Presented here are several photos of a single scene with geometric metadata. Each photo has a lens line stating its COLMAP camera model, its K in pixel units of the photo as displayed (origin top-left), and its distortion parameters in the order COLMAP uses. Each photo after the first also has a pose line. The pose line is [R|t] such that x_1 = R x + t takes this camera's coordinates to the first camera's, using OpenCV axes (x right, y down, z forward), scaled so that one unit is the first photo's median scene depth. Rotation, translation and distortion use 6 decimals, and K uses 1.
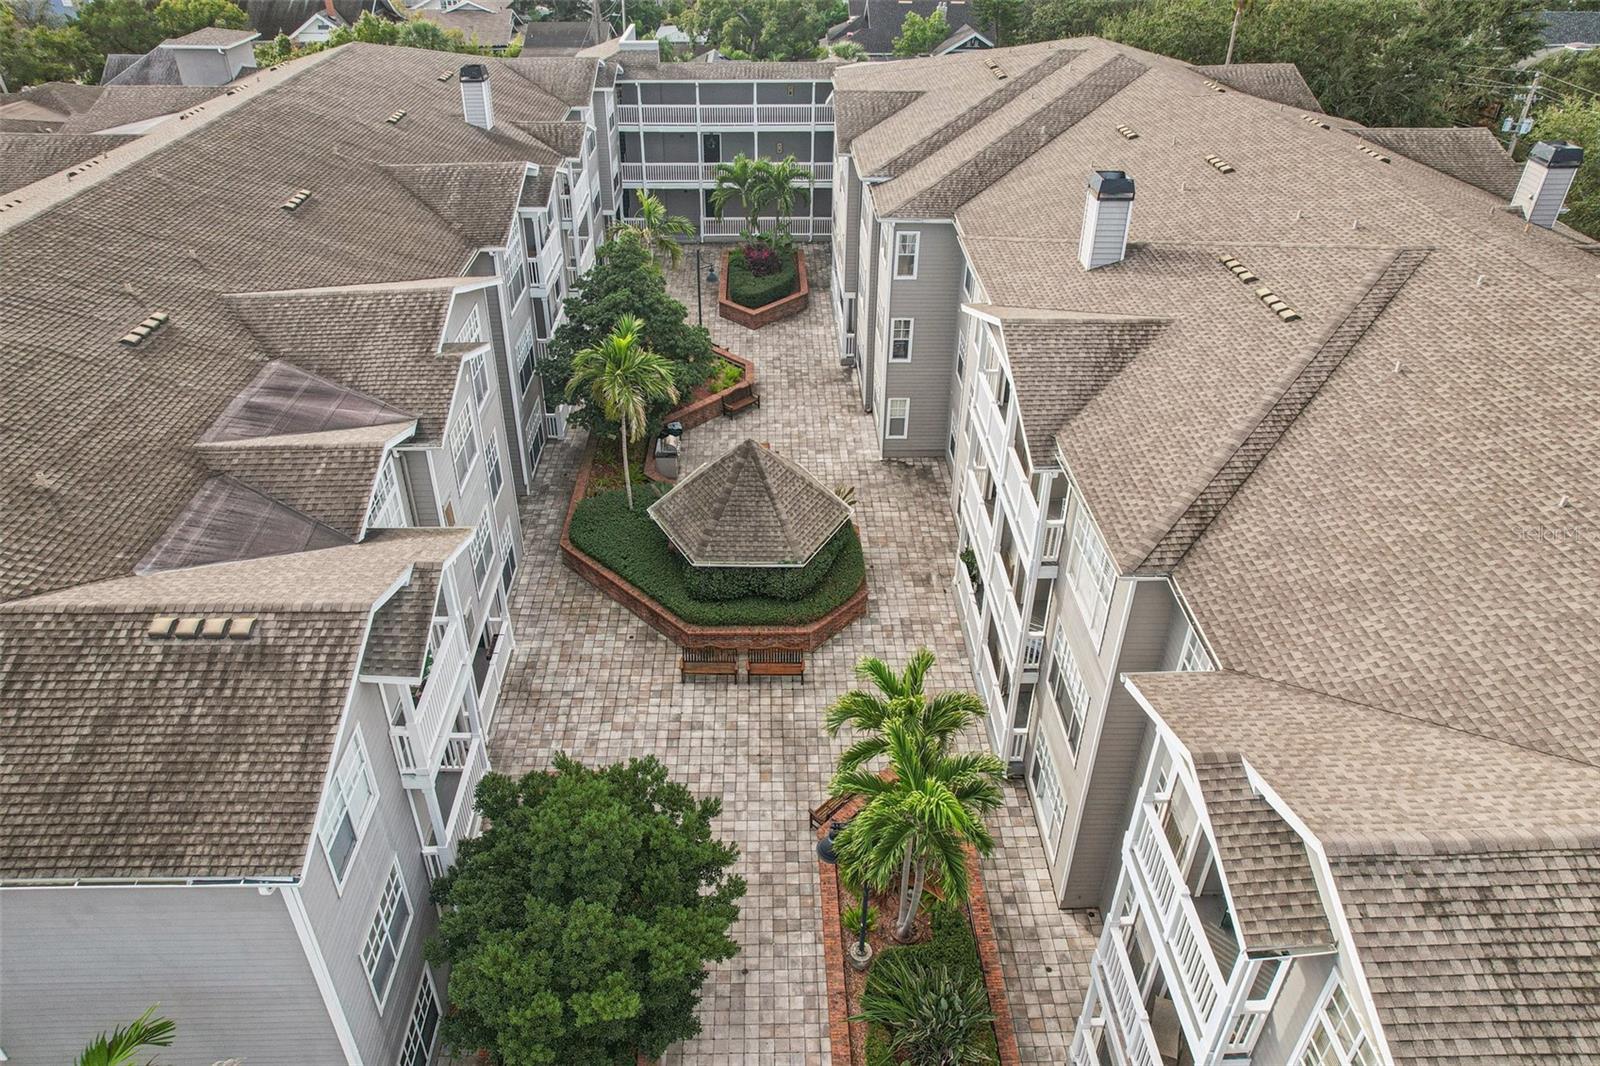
lens RADIAL K [[1086.0, 0, 777.5], [0, 1086.0, 466.6], [0, 0, 1]] dist [-0.031637, 0.020974]
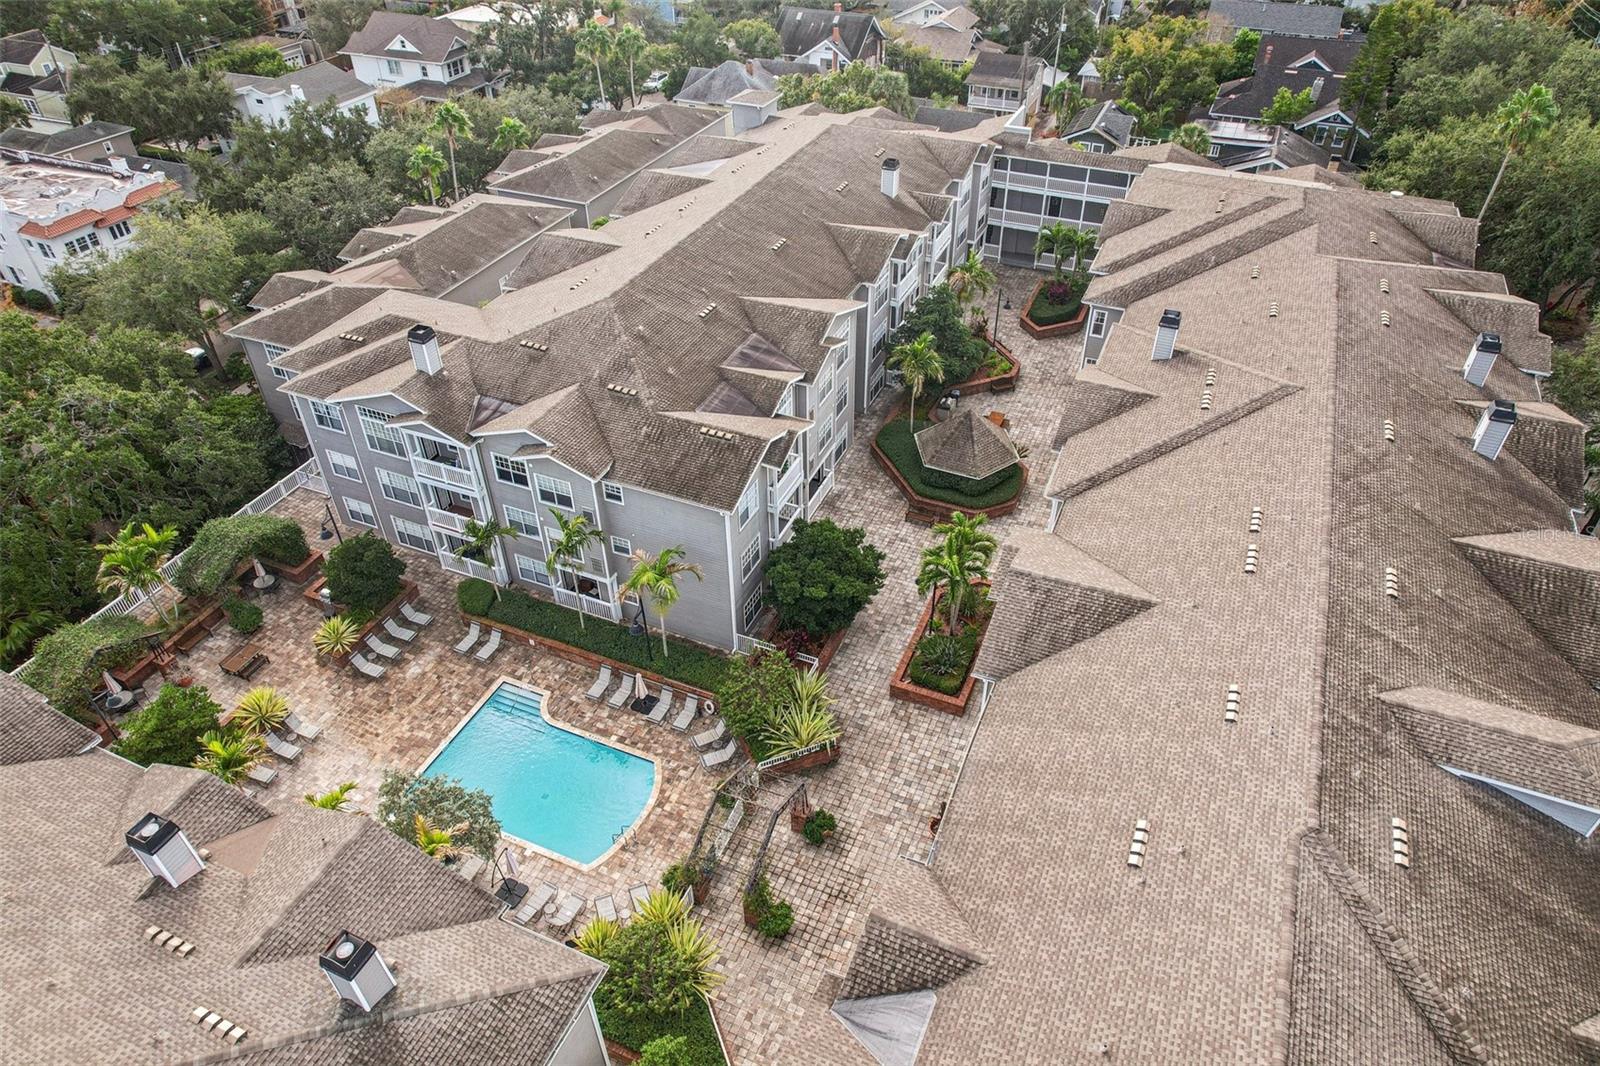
lens RADIAL K [[1086.0, 0, 804.5], [0, 1086.0, 524.5], [0, 0, 1]] dist [-0.031637, 0.020974]
pose [[0.914434, 0.244488, -0.322546, 0.387476], [-0.205327, 0.966996, 0.150866, -0.060120], [0.348785, -0.071729, 0.934454, -0.937900]]
